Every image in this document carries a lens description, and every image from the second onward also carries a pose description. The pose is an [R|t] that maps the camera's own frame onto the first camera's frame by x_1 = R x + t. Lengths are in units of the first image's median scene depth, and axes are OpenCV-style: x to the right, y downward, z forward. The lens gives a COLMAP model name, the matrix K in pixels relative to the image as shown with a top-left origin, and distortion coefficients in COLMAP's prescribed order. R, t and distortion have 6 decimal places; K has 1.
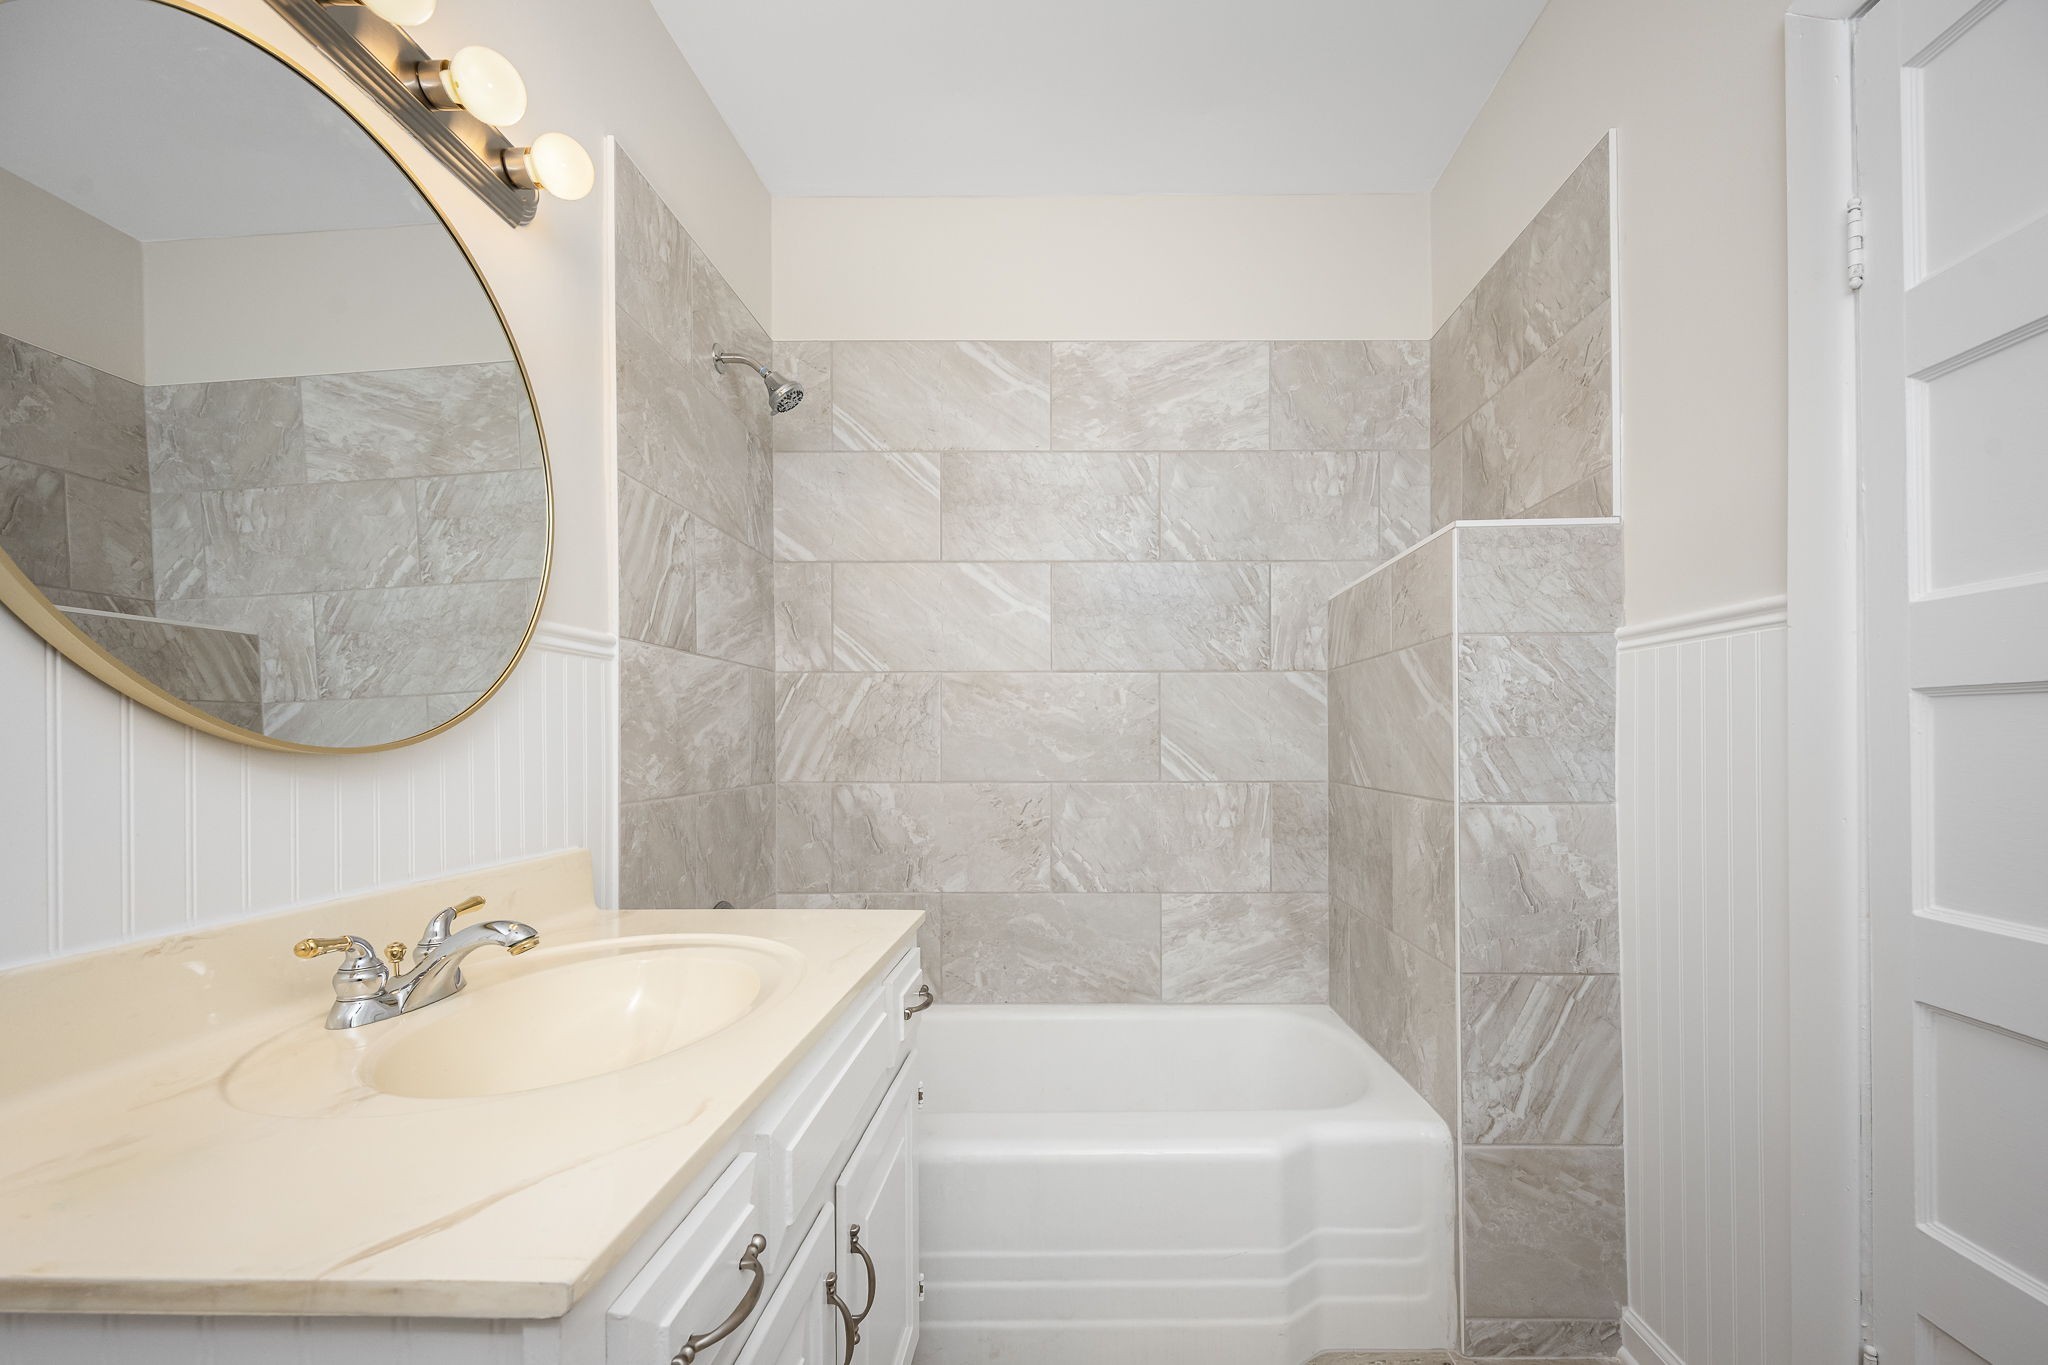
lens RADIAL K [[849.3, 0, 1021.6], [0, 849.3, 730.2], [0, 0, 1]] dist [-0.001086, -0.000097]
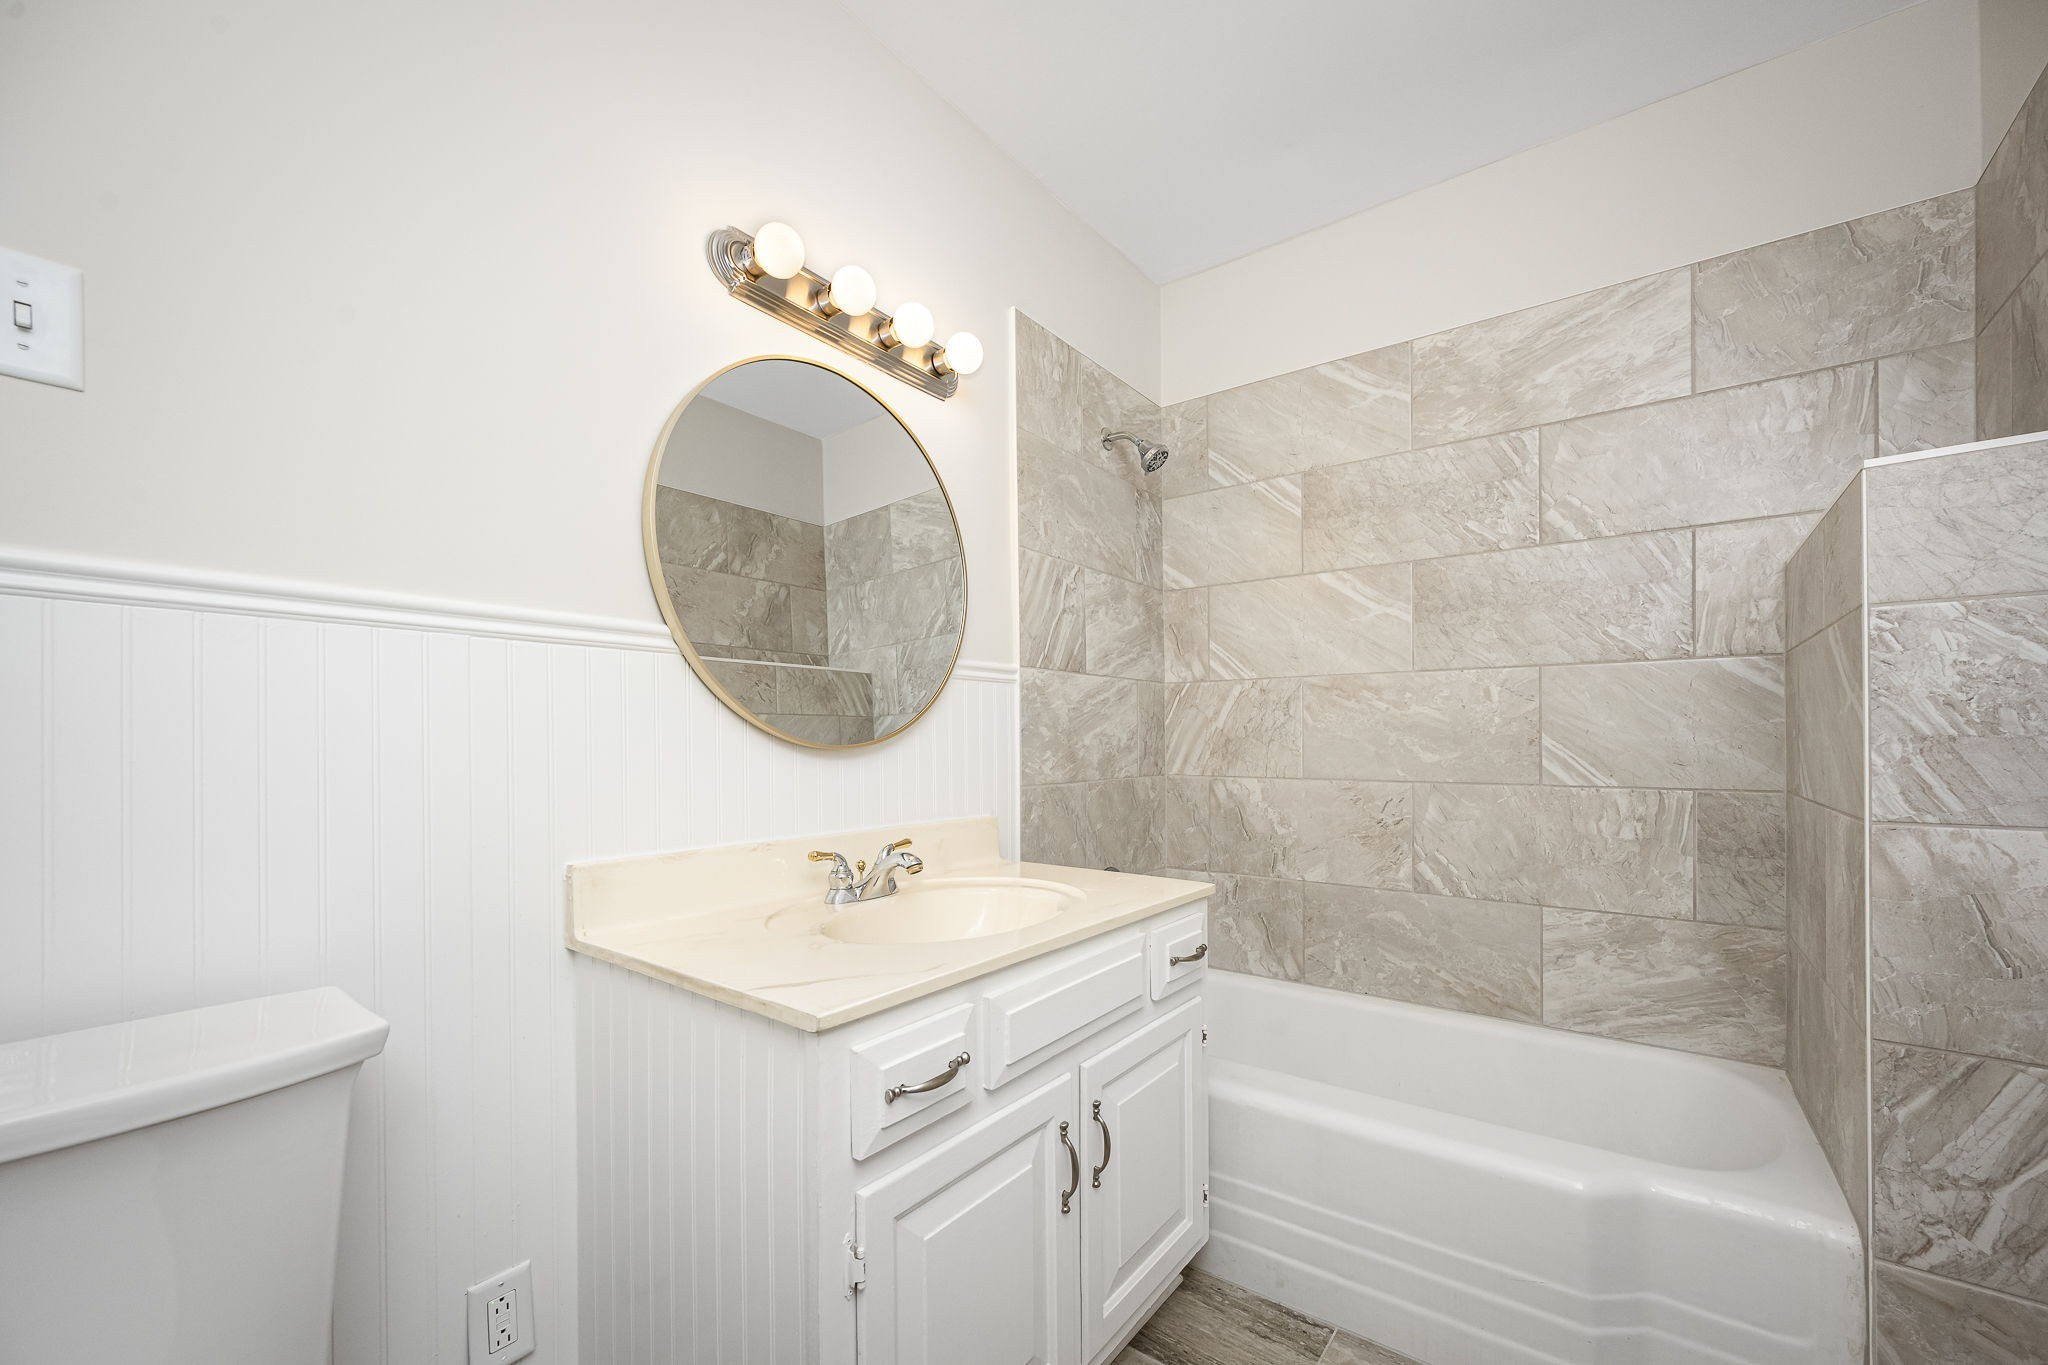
lens RADIAL K [[849.3, 0, 1021.6], [0, 849.3, 730.2], [0, 0, 1]] dist [-0.001086, -0.000097]
pose [[0.788648, -0.007258, -0.614802, 0.287983], [0.008778, 0.999961, -0.000545, -0.003295], [0.614782, -0.004967, 0.788682, -0.072062]]
